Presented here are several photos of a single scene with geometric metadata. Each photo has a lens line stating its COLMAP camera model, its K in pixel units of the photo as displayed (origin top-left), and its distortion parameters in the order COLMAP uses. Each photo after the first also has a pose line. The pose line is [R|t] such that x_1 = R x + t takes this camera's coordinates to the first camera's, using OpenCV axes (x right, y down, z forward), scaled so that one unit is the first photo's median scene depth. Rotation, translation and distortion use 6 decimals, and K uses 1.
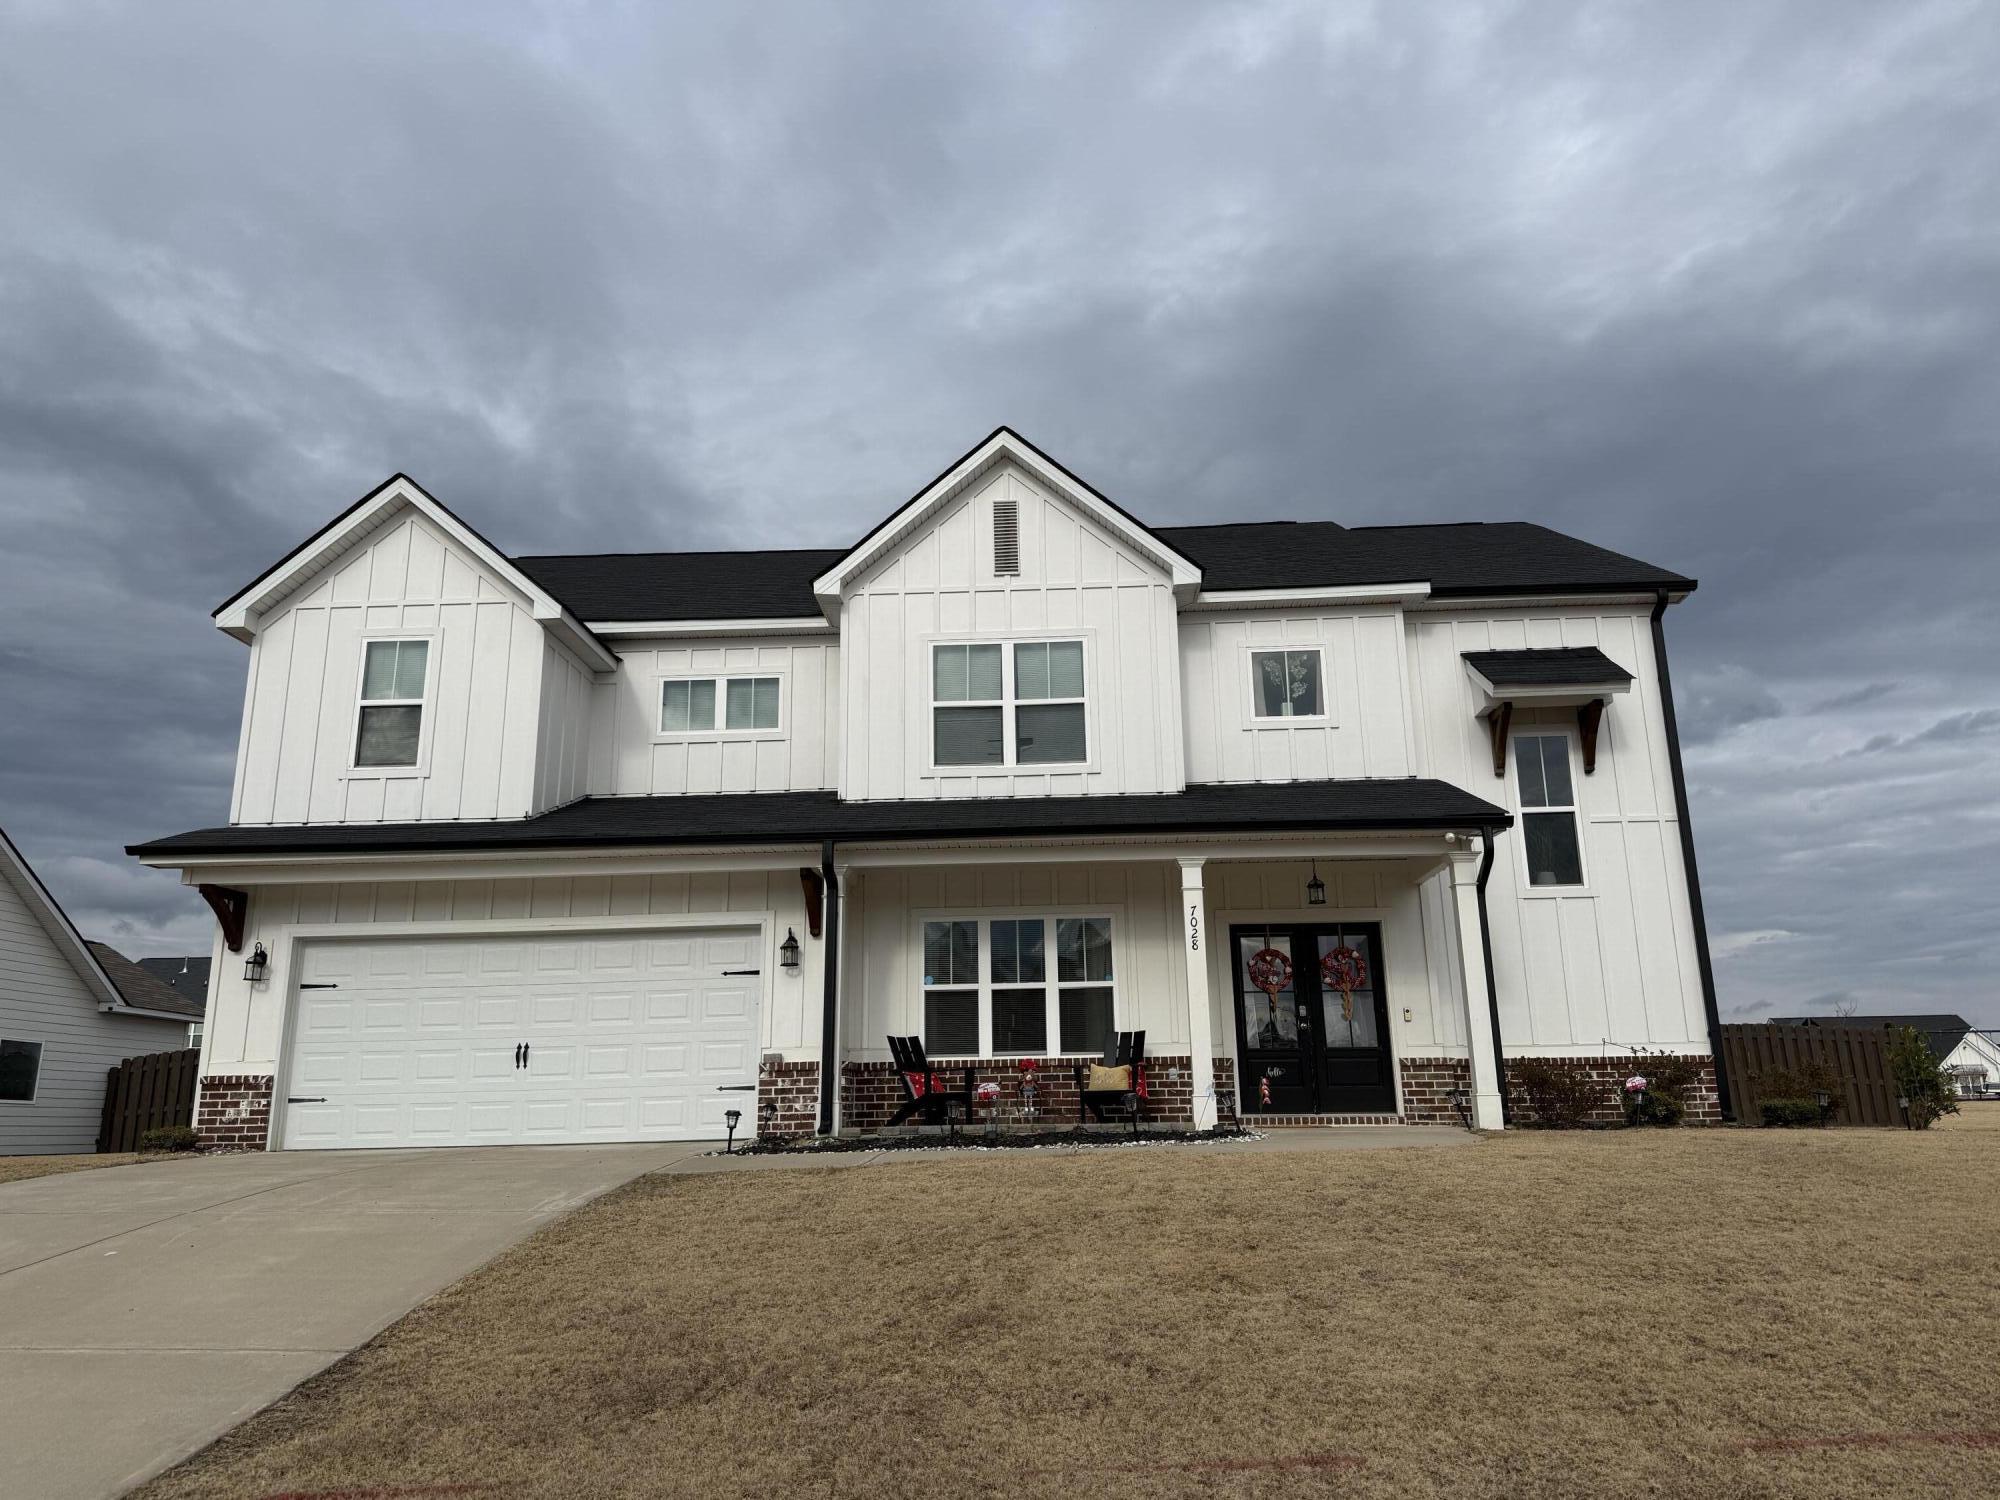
lens RADIAL K [[1397.7, 0, 1005.0], [0, 1397.7, 757.0], [0, 0, 1]] dist [0.111868, -0.145222]
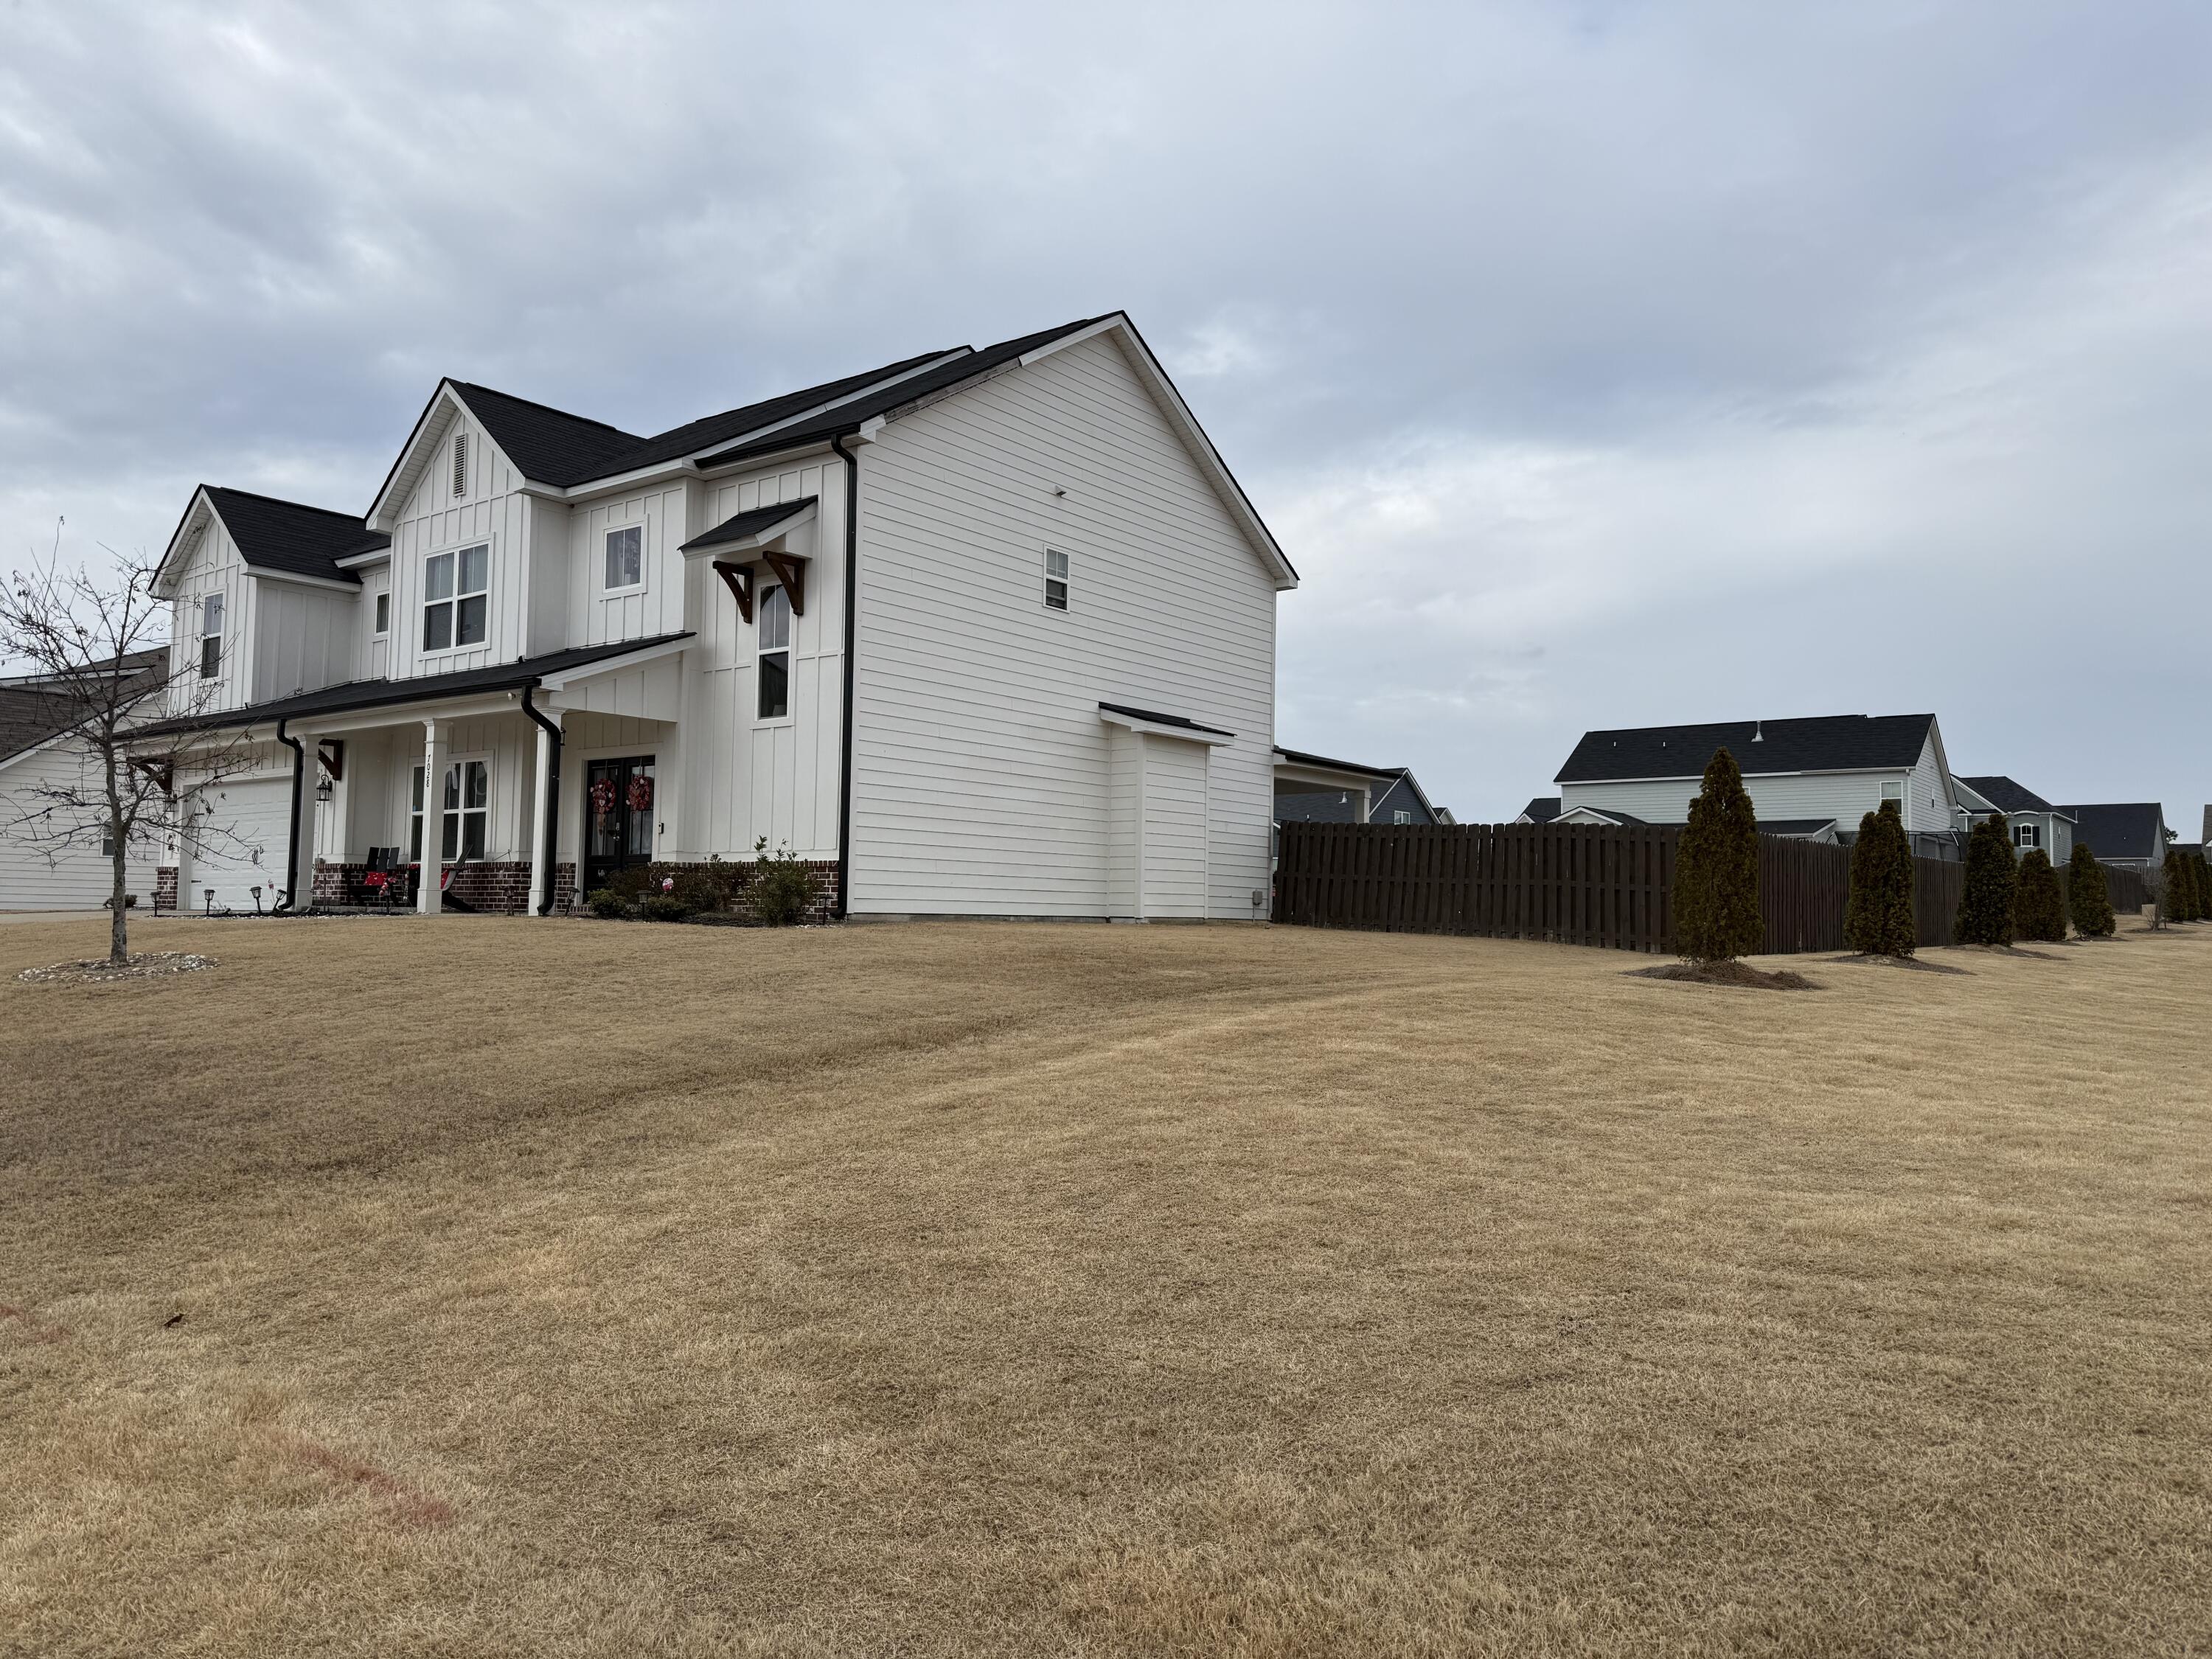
lens RADIAL K [[1545.8, 0, 1111.5], [0, 1545.8, 837.2], [0, 0, 1]] dist [0.111868, -0.145222]
pose [[0.813606, 0.000997, -0.581415, 1.393342], [0.110550, 0.981490, 0.156381, 0.018647], [0.570810, -0.191508, 0.798437, 0.134409]]
